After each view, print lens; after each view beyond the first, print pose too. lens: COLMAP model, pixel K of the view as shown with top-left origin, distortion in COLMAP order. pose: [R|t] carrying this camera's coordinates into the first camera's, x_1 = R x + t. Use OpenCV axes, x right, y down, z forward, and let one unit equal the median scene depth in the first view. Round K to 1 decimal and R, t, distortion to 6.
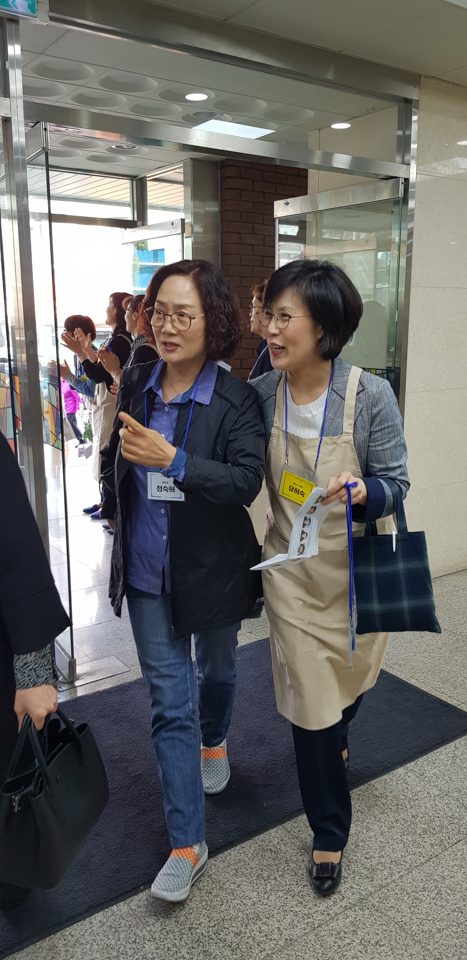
lens RADIAL K [[750.5, 0, 253.0], [0, 750.5, 491.8], [0, 0, 1]] dist [0.035926, -0.068937]
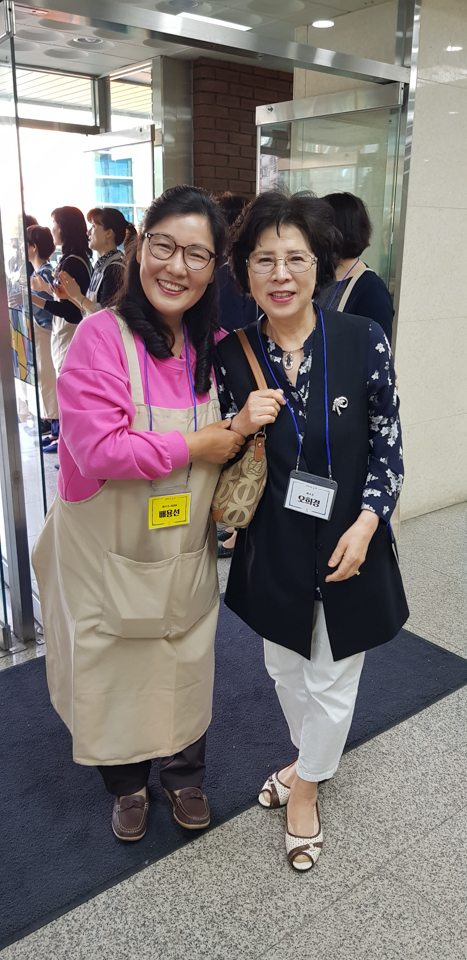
lens RADIAL K [[750.5, 0, 253.0], [0, 750.5, 491.8], [0, 0, 1]] dist [0.035926, -0.068937]
pose [[0.998245, -0.004830, 0.059018, -0.041920], [-0.000998, 0.995154, 0.098323, -0.015993], [-0.059207, -0.098209, 0.993403, 0.065644]]
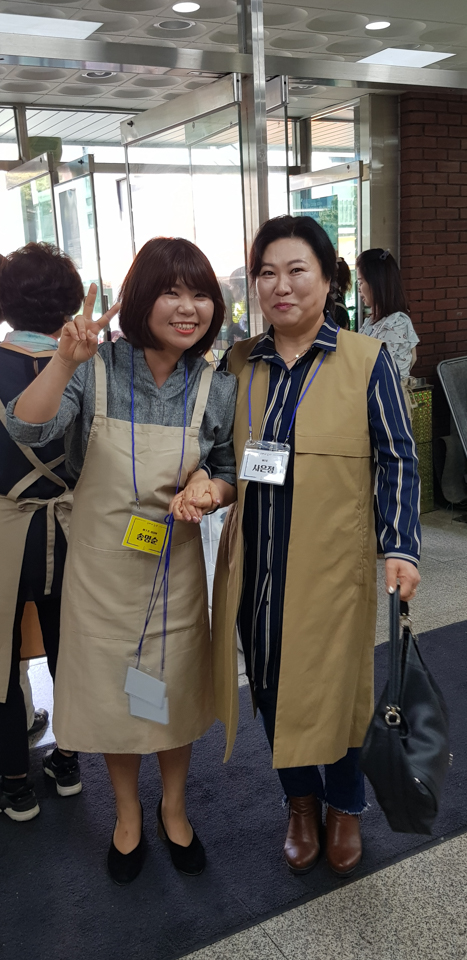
lens RADIAL K [[860.7, 0, 233.4], [0, 860.7, 497.1], [0, 0, 1]] dist [0.040837, -0.124280]
pose [[0.990126, -0.012044, -0.139661, -0.157689], [0.016036, 0.999493, 0.027499, 0.020021], [0.139259, -0.029467, 0.989818, -0.101927]]
